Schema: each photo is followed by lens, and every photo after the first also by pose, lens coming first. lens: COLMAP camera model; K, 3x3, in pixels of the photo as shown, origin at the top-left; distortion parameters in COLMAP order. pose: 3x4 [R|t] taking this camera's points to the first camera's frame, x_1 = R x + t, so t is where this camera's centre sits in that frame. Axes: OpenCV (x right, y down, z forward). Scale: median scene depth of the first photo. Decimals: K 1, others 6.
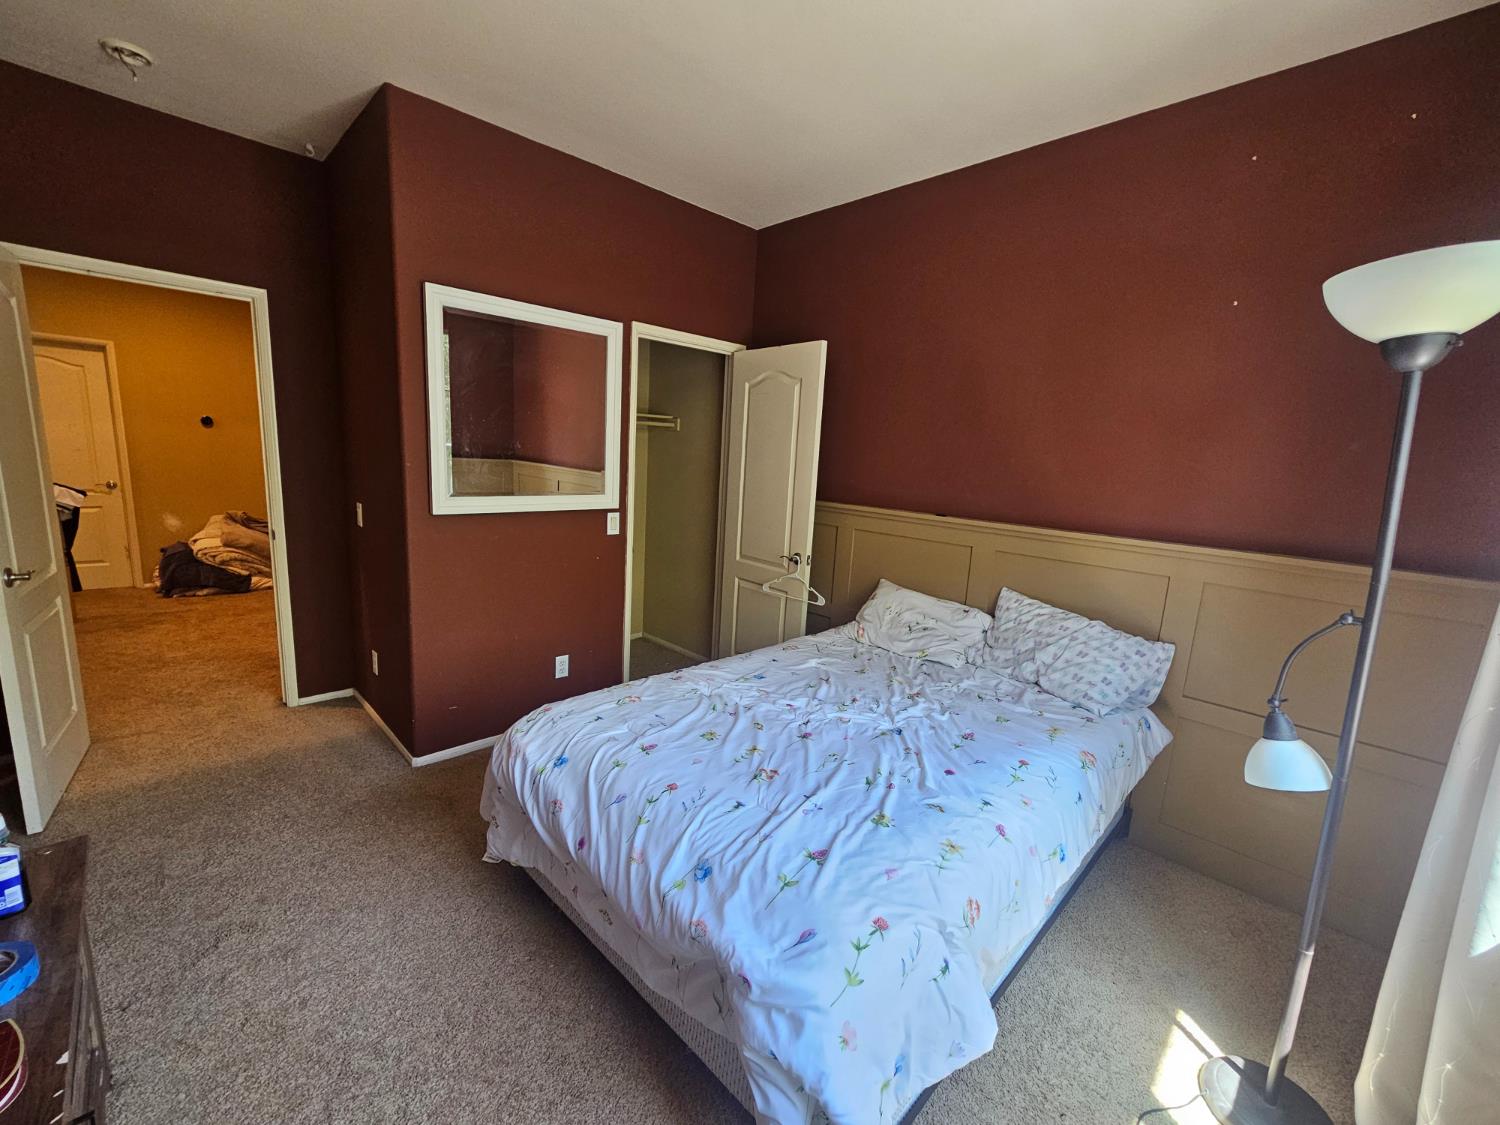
lens RADIAL K [[621.2, 0, 737.9], [0, 621.2, 561.0], [0, 0, 1]] dist [-0.005852, 0.003265]
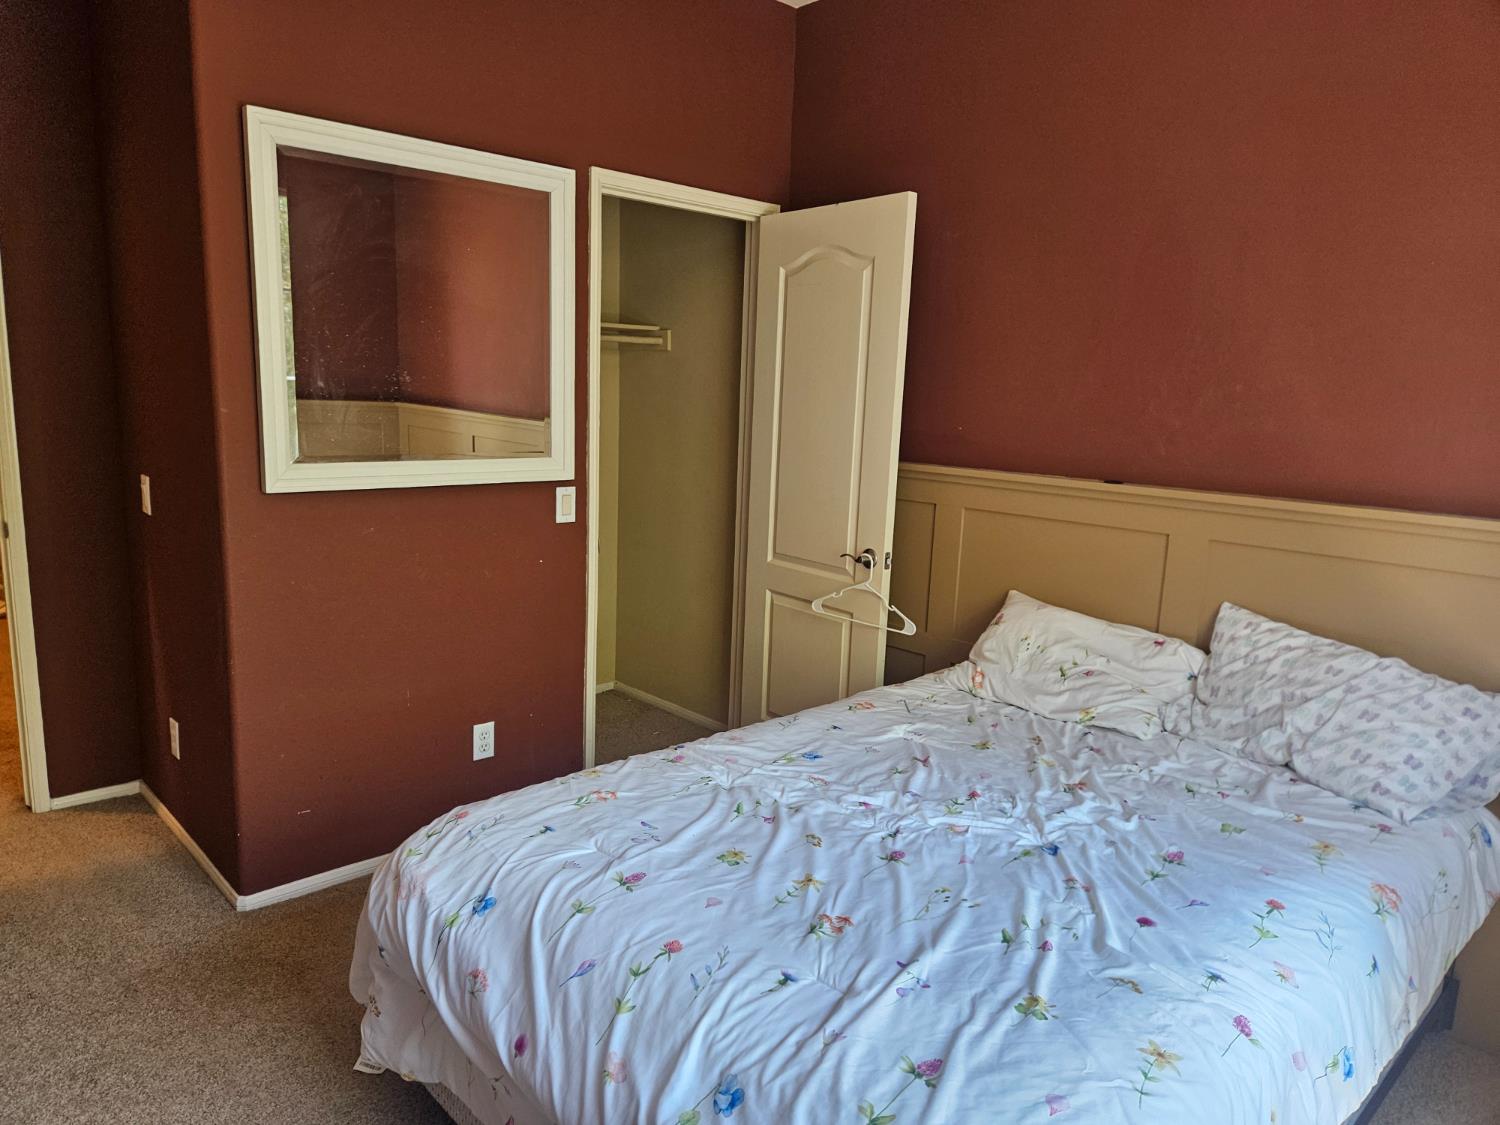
lens RADIAL K [[1006.6, 0, 738.9], [0, 1006.6, 567.7], [0, 0, 1]] dist [0.079150, -0.069824]
pose [[0.999561, -0.013398, -0.026437, -0.007472], [0.013513, 0.999900, 0.004156, -0.000623], [0.026379, -0.004511, 0.999642, 0.021027]]
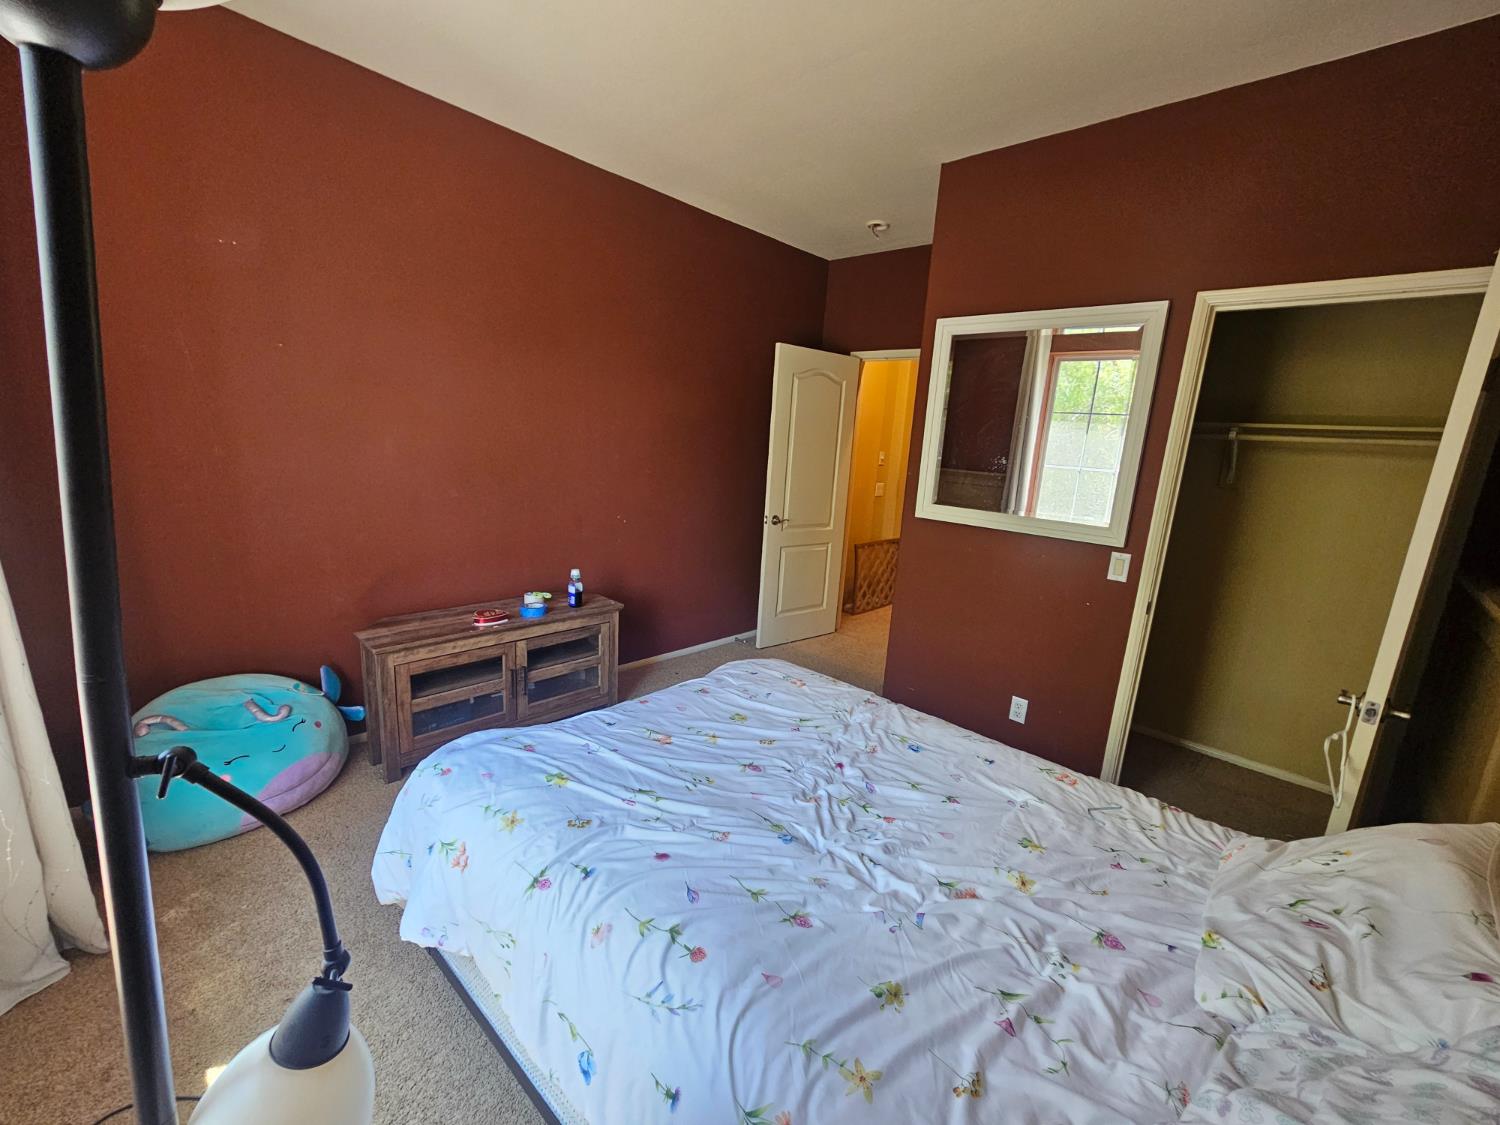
lens RADIAL K [[621.2, 0, 758.7], [0, 621.2, 568.3], [0, 0, 1]] dist [-0.005852, 0.003265]
pose [[0.061406, 0.161804, -0.984911, 0.703932], [-0.238048, 0.960672, 0.142980, -0.083553], [0.969310, 0.225676, 0.097508, 0.664046]]
